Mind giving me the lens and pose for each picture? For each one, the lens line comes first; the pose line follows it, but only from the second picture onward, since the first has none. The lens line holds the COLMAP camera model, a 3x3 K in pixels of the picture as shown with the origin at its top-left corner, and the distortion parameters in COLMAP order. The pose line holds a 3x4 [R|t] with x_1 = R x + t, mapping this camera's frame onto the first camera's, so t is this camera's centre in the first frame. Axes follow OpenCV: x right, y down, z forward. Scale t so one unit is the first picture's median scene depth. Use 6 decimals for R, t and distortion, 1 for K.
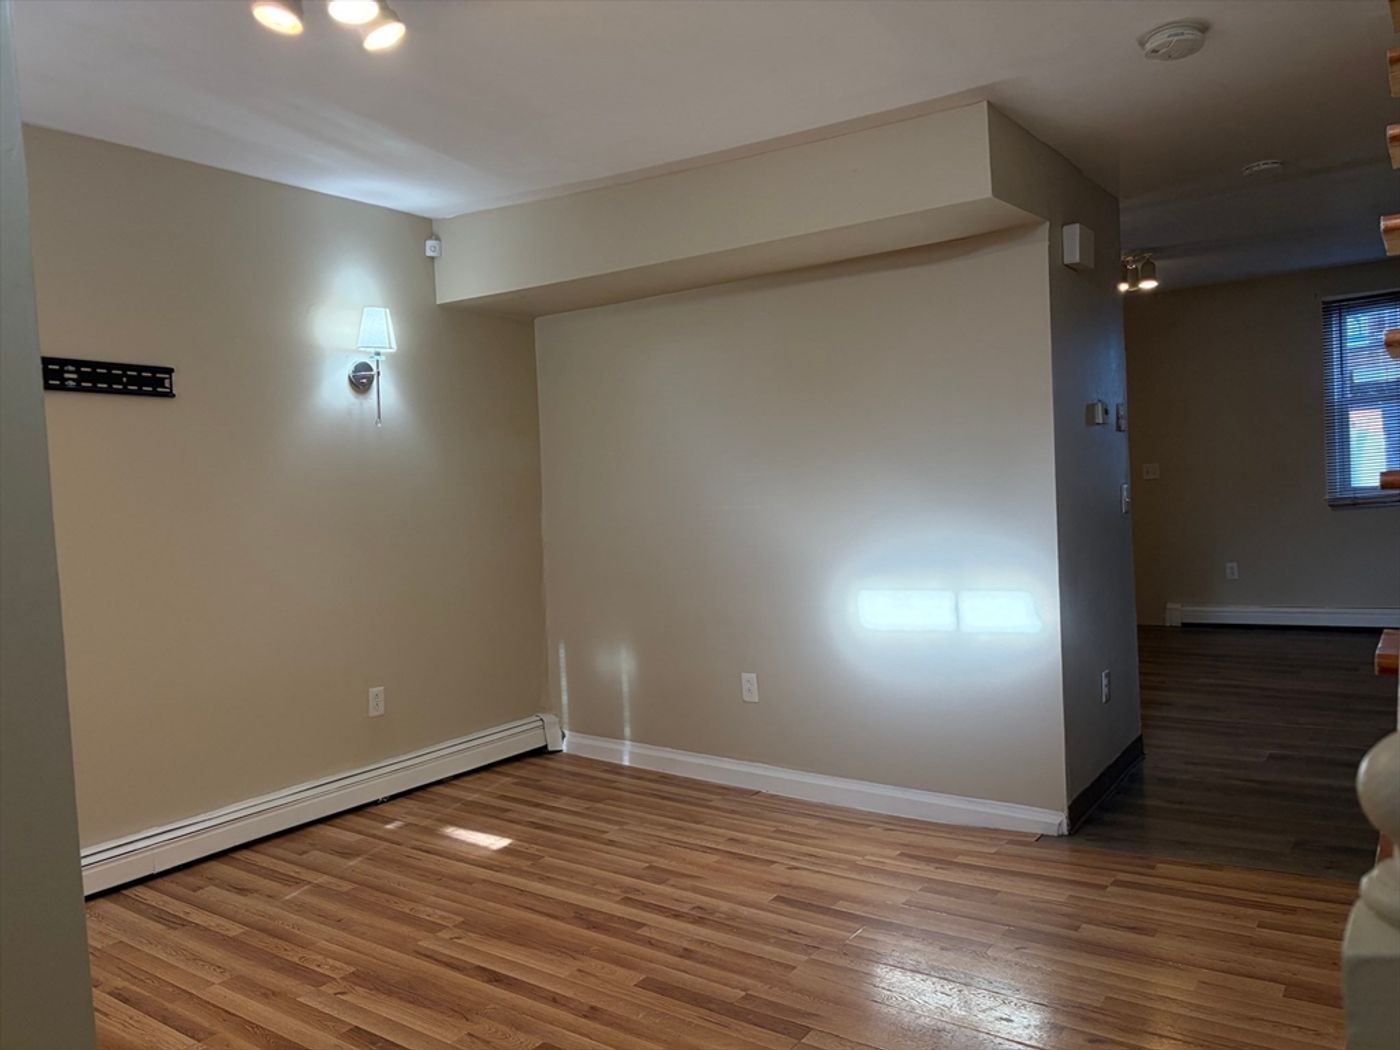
lens RADIAL K [[1060.7, 0, 696.8], [0, 1060.7, 531.1], [0, 0, 1]] dist [0.053186, -0.051061]
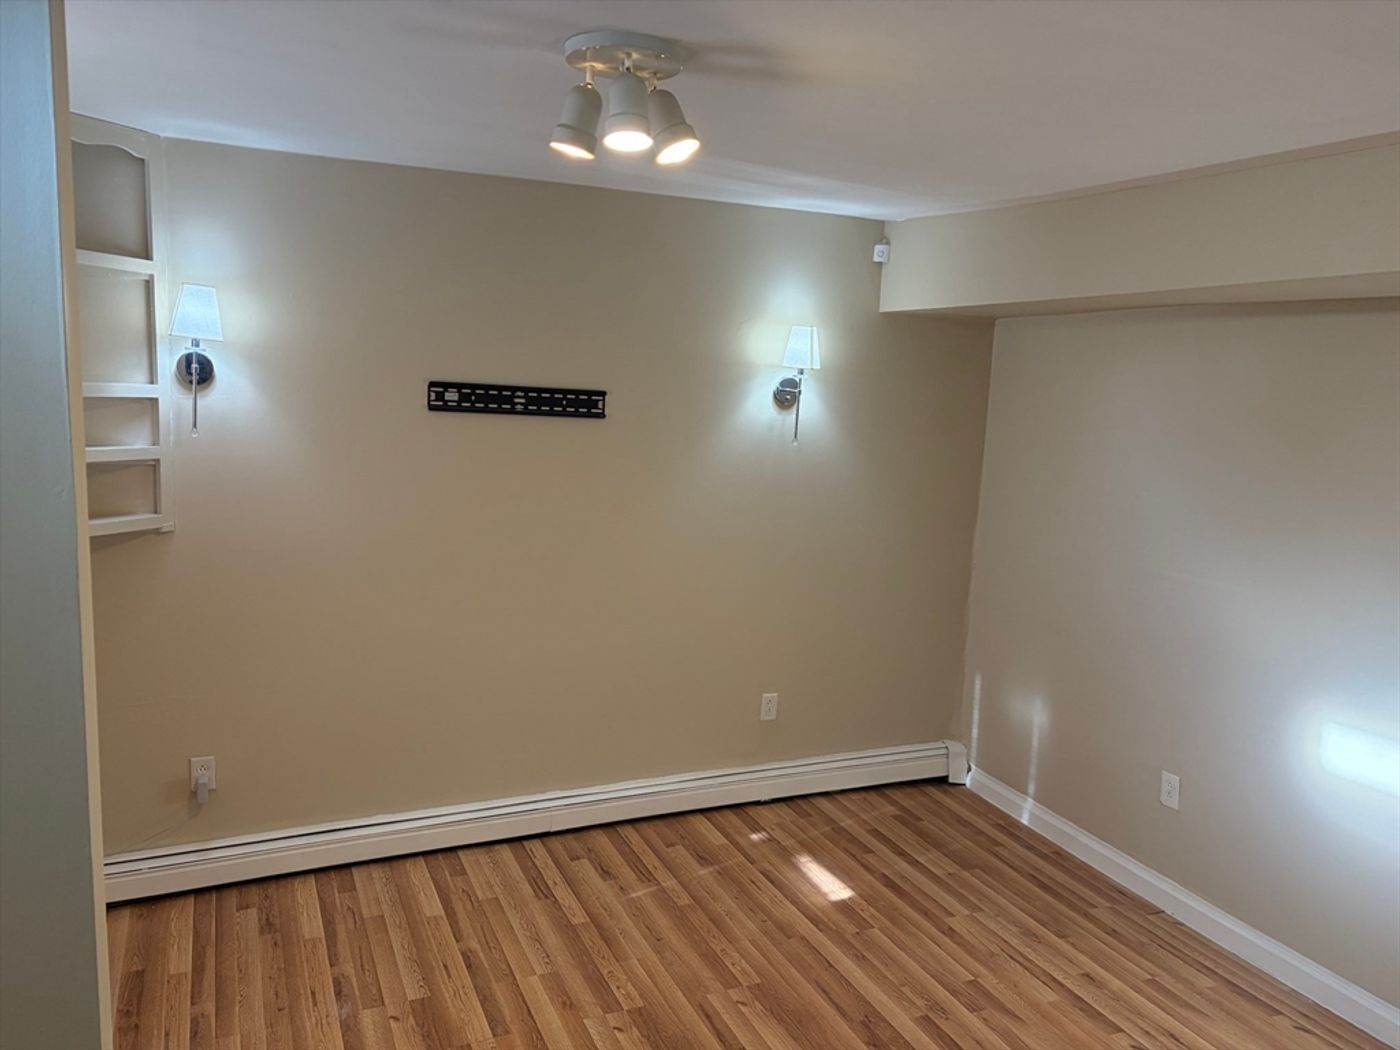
lens RADIAL K [[1060.7, 0, 690.9], [0, 1060.7, 528.3], [0, 0, 1]] dist [0.053186, -0.051061]
pose [[0.853712, 0.144310, -0.500350, 0.147397], [-0.093994, 0.987756, 0.124513, -0.156343], [0.512192, -0.059268, 0.856823, 0.106609]]
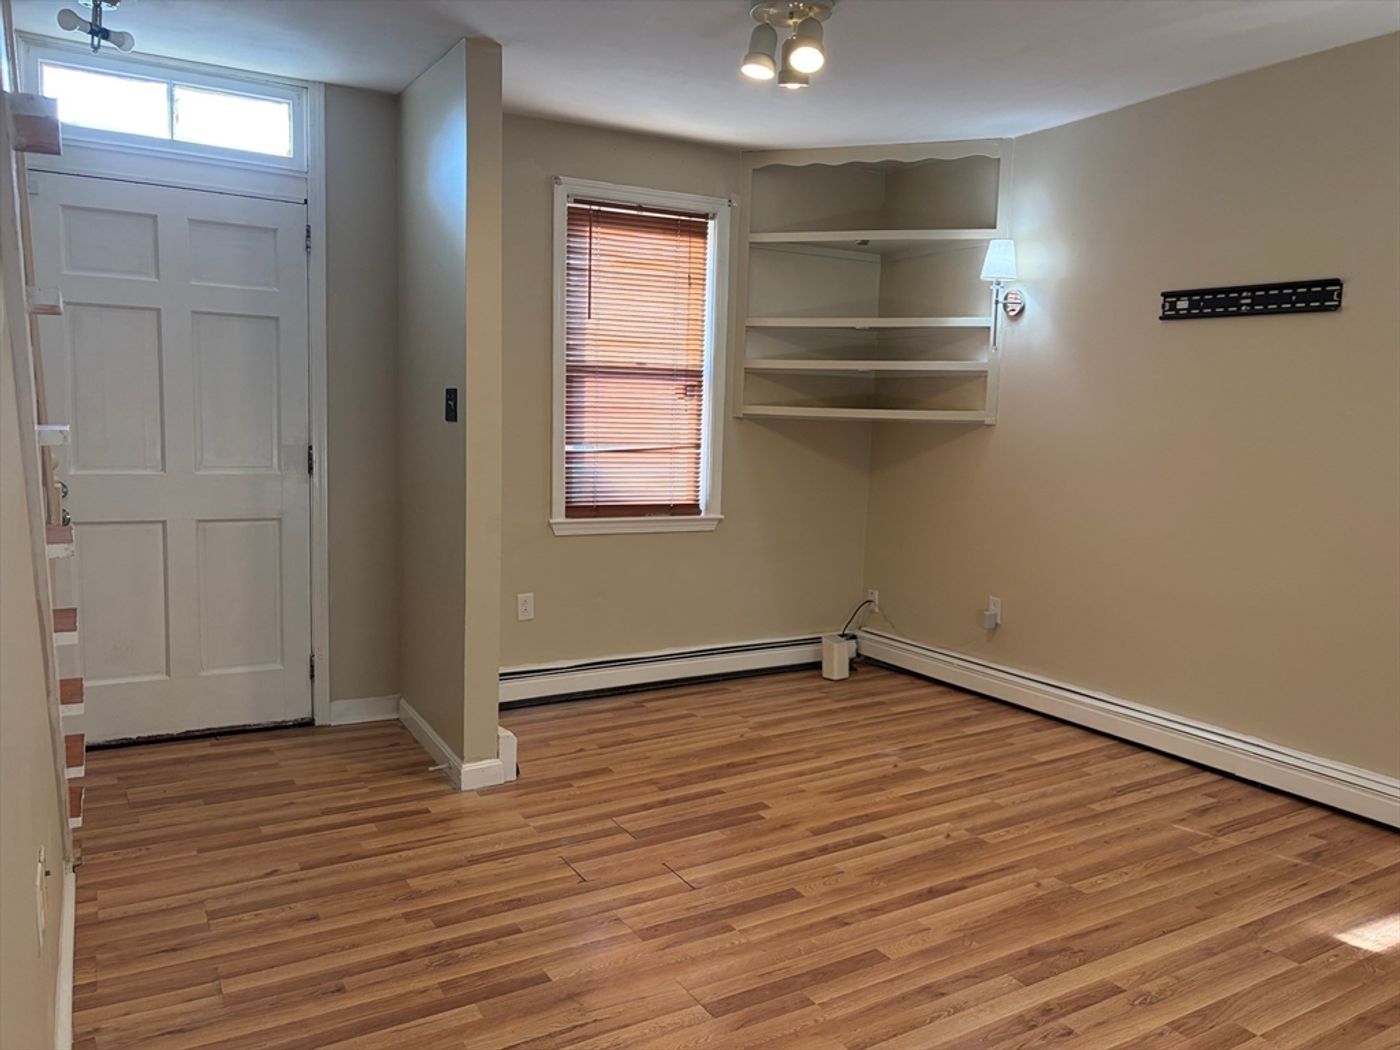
lens RADIAL K [[1060.7, 0, 704.6], [0, 1060.7, 519.4], [0, 0, 1]] dist [0.053186, -0.051061]
pose [[-0.428699, 0.127451, -0.894412, 0.604171], [-0.037821, 0.986600, 0.158716, -0.072851], [0.902655, 0.101868, -0.418134, 0.910870]]
